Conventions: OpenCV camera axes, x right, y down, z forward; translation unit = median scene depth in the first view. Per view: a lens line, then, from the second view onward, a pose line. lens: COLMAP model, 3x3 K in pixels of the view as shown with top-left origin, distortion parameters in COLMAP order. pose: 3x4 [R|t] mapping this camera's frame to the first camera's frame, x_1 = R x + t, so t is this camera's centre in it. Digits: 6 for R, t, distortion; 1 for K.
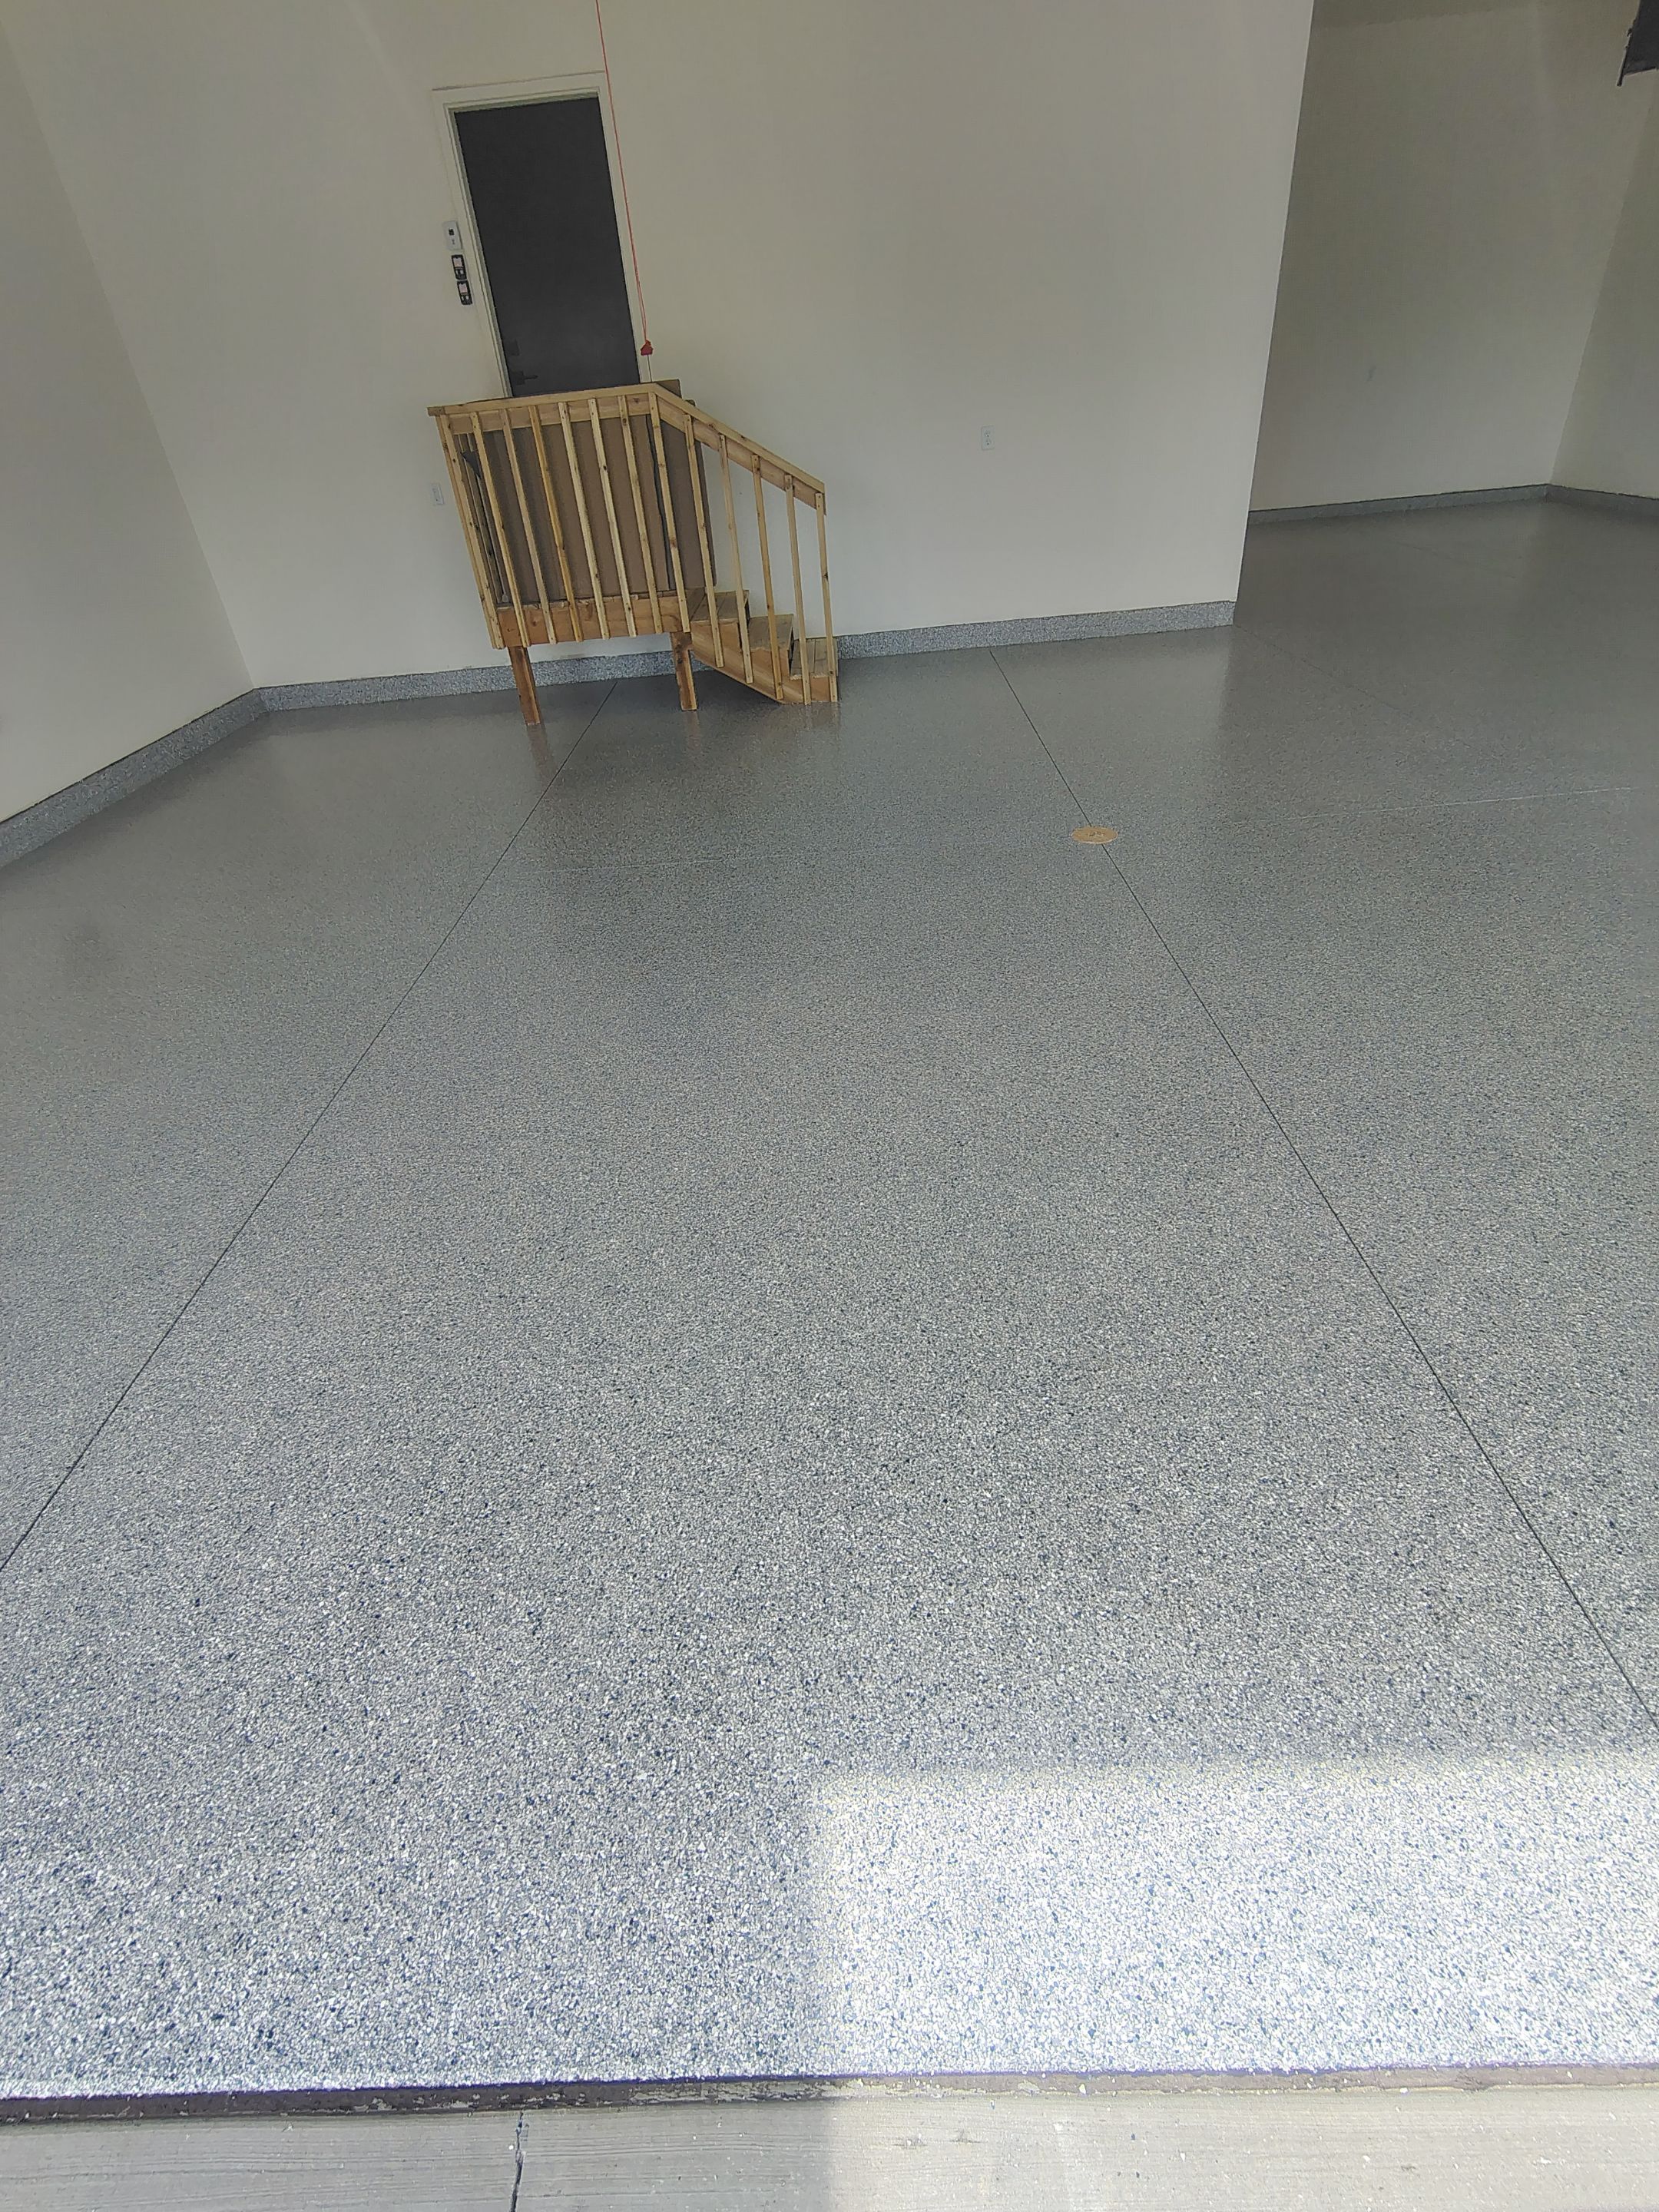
lens RADIAL K [[1033.6, 0, 817.9], [0, 1033.6, 1101.2], [0, 0, 1]] dist [-0.010799, 0.005980]
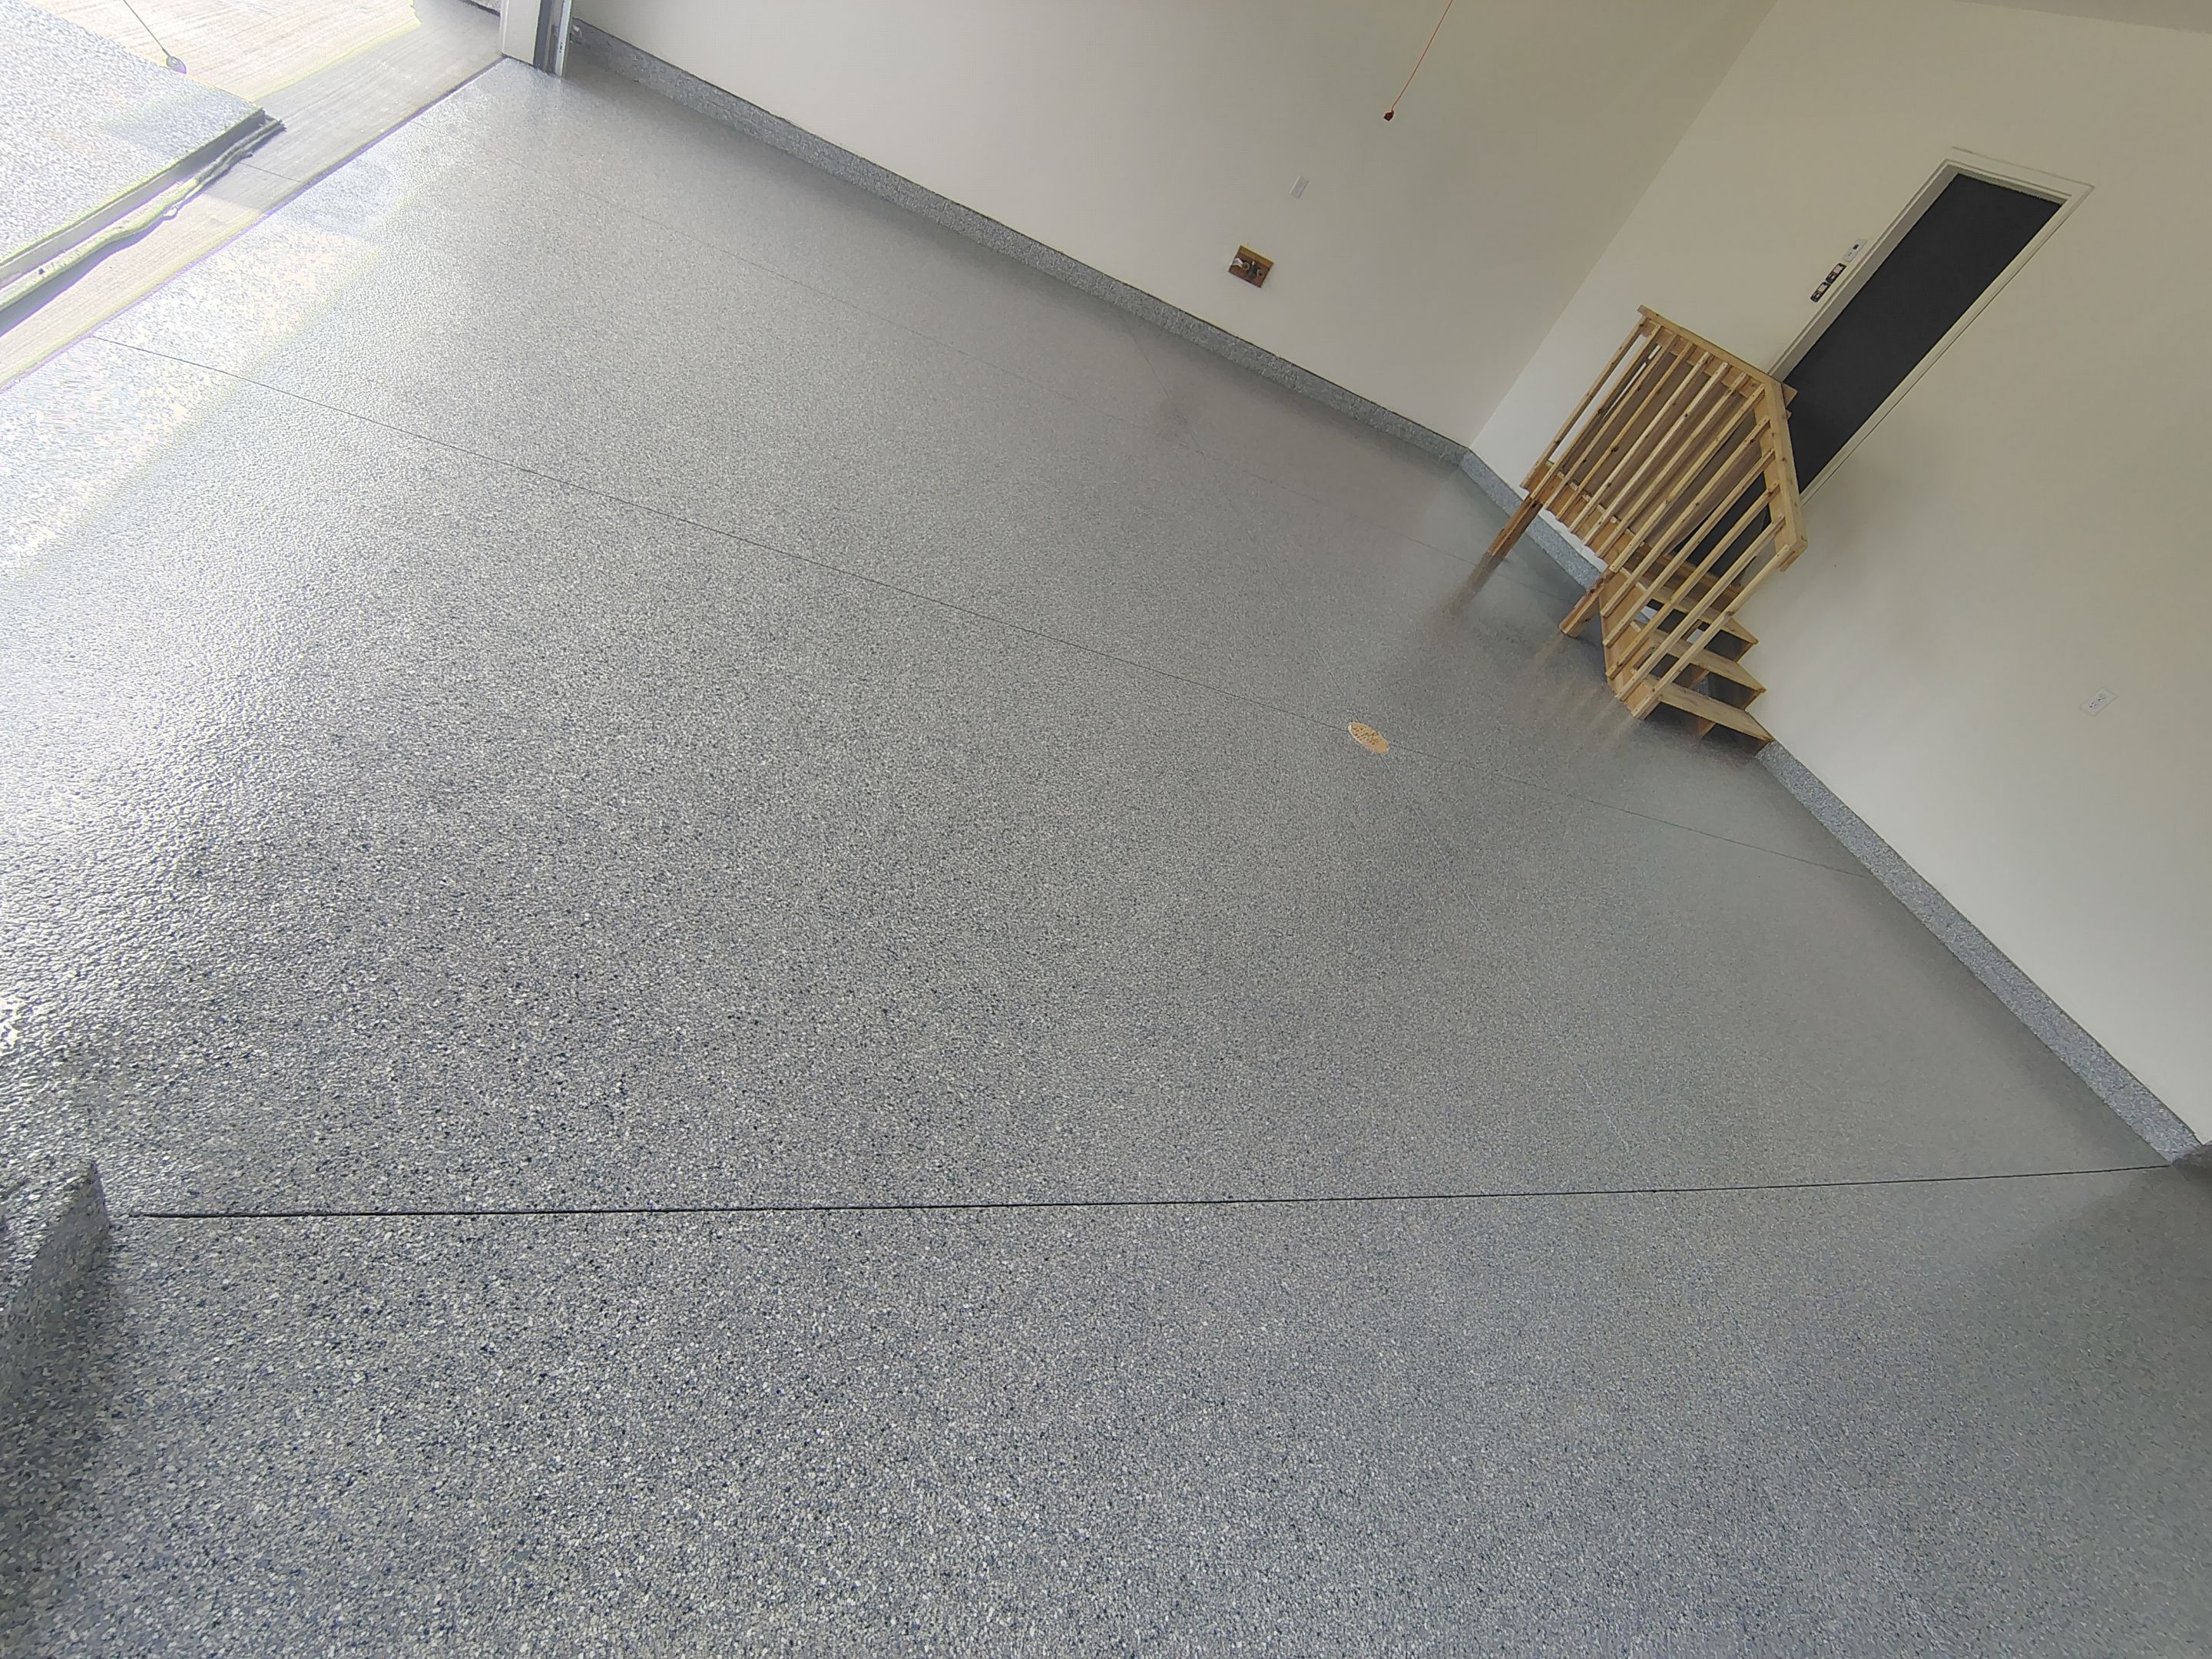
lens RADIAL K [[1033.6, 0, 1119.3], [0, 1033.6, 827.6], [0, 0, 1]] dist [-0.010799, 0.005980]
pose [[0.167955, 0.734660, -0.657317, 1.797545], [-0.866815, 0.427624, 0.256455, -0.527213], [0.469492, 0.526699, 0.708636, 0.533325]]
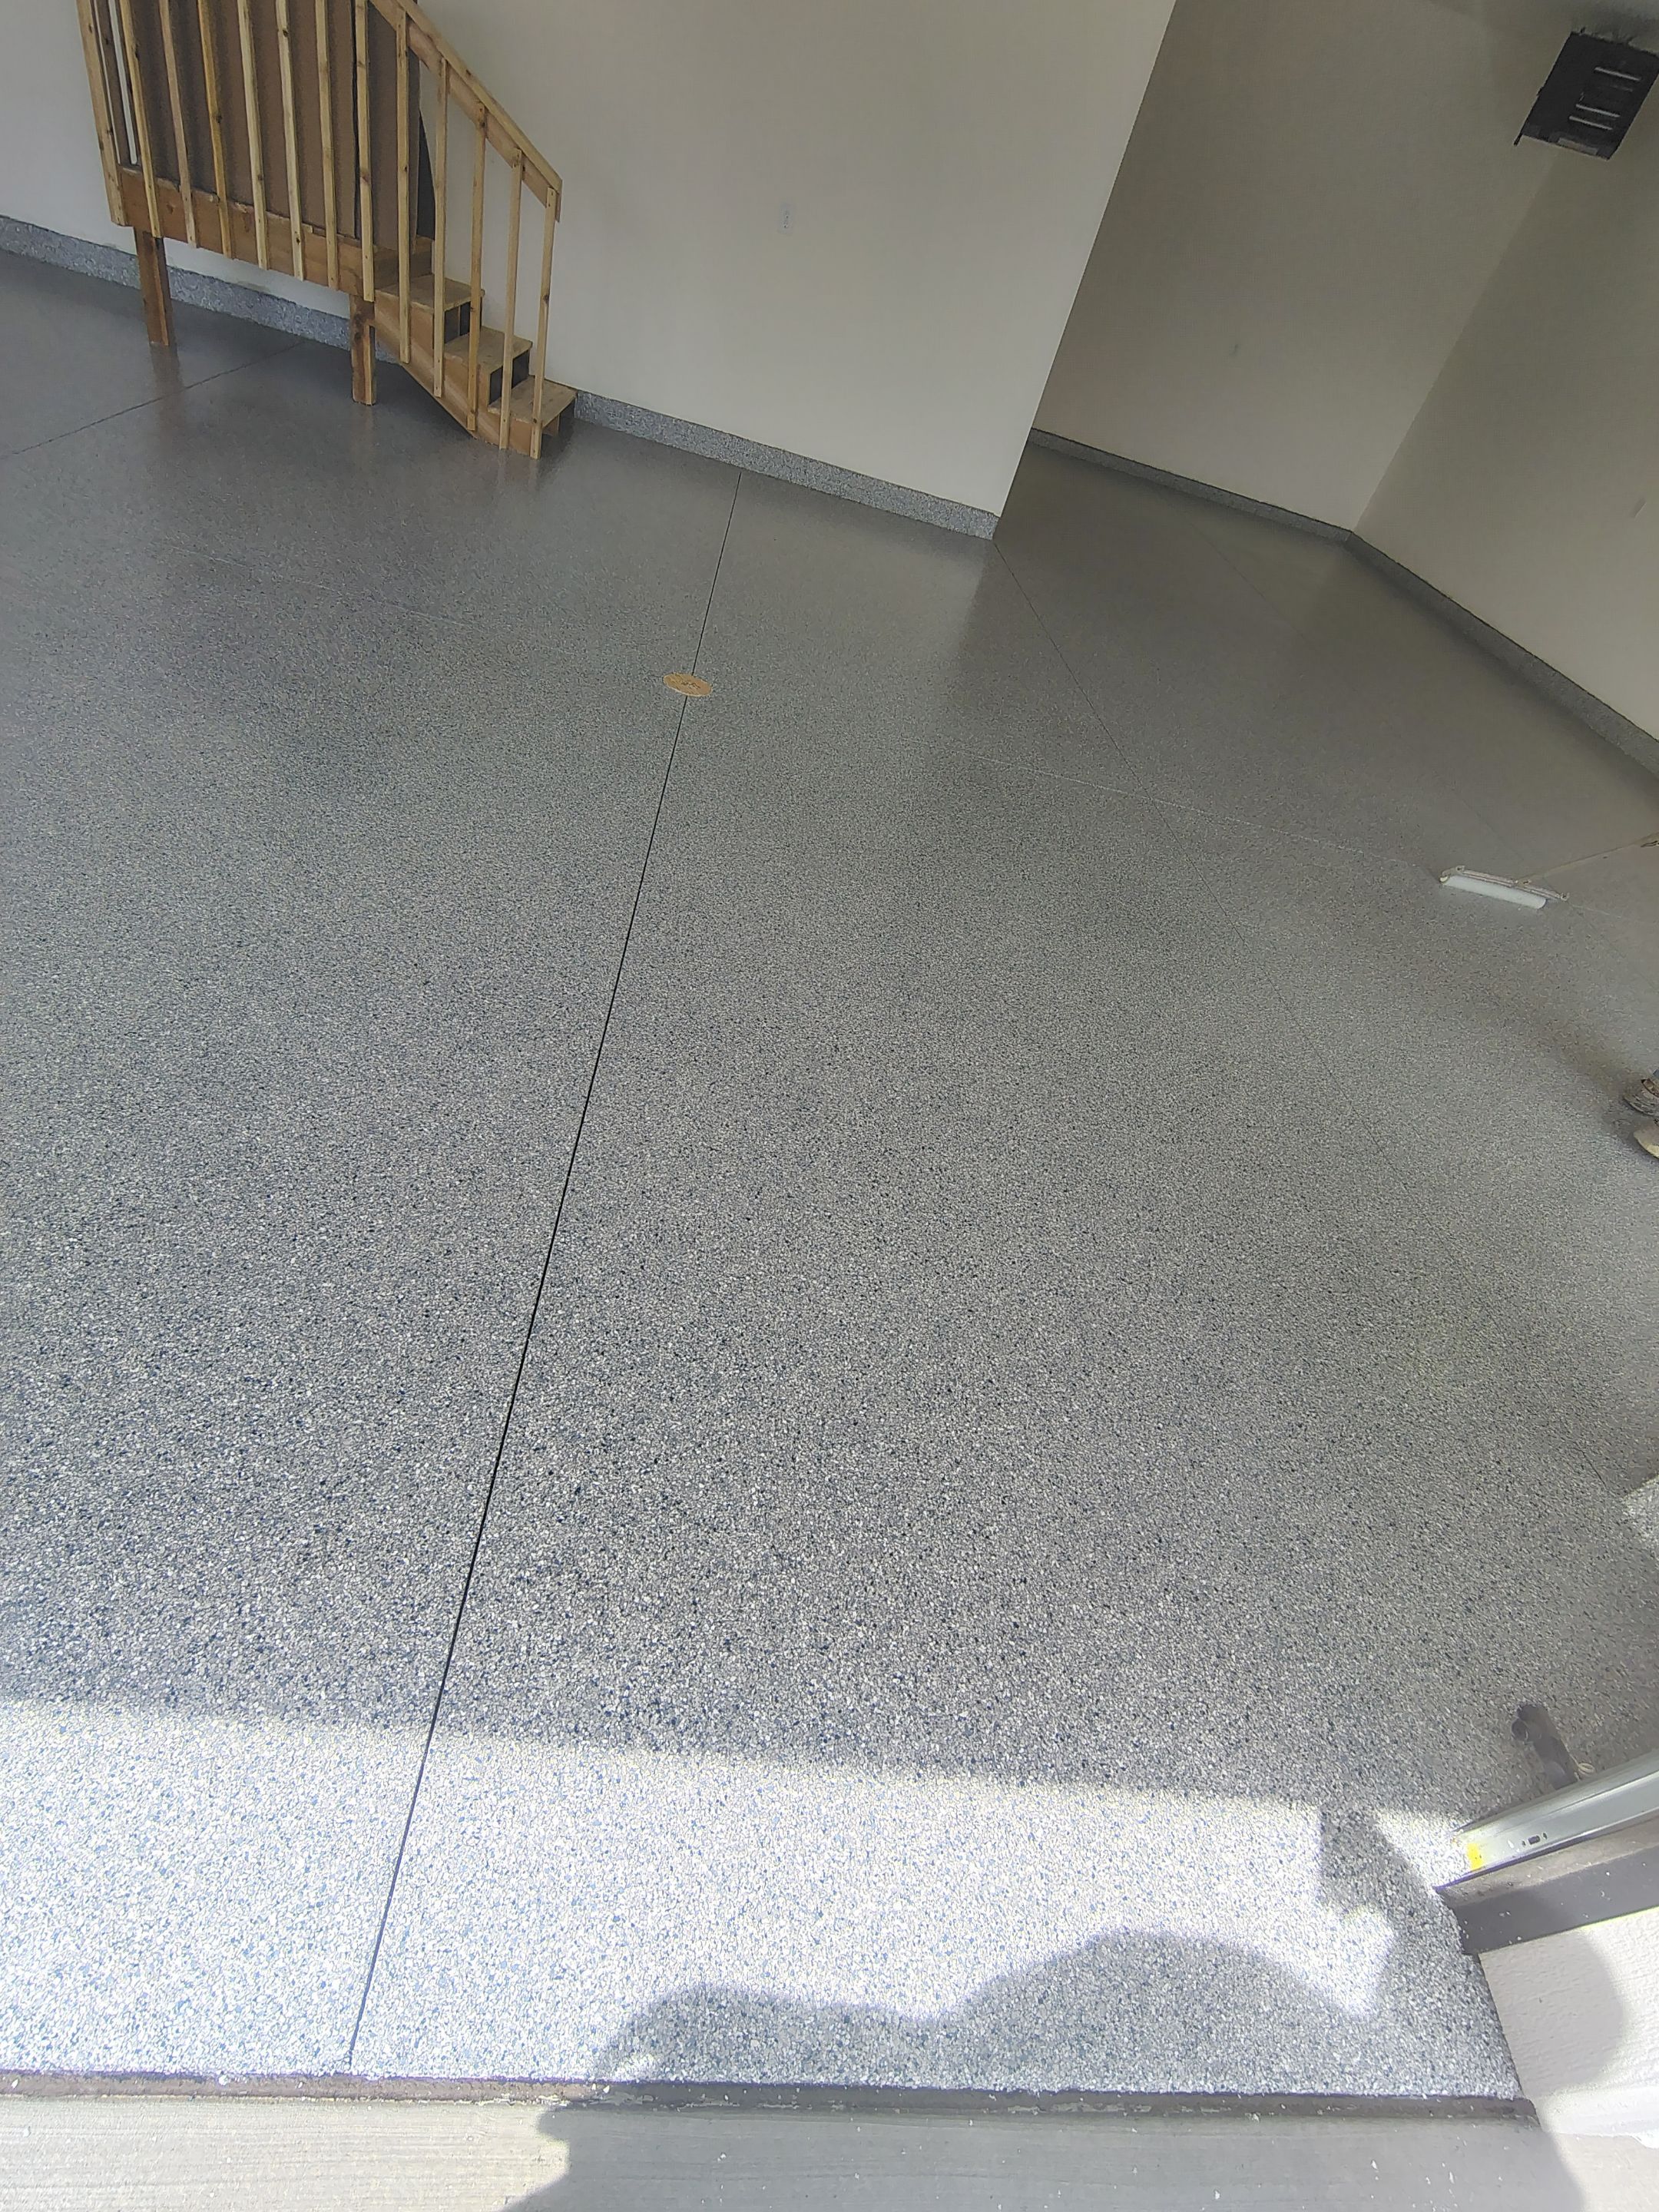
lens RADIAL K [[1033.6, 0, 818.3], [0, 1033.6, 1092.0], [0, 0, 1]] dist [-0.010799, 0.005980]
pose [[0.942119, 0.243528, 0.230446, 0.501353], [-0.271088, 0.957738, 0.096167, -0.063176], [-0.197288, -0.153072, 0.968322, 0.078198]]
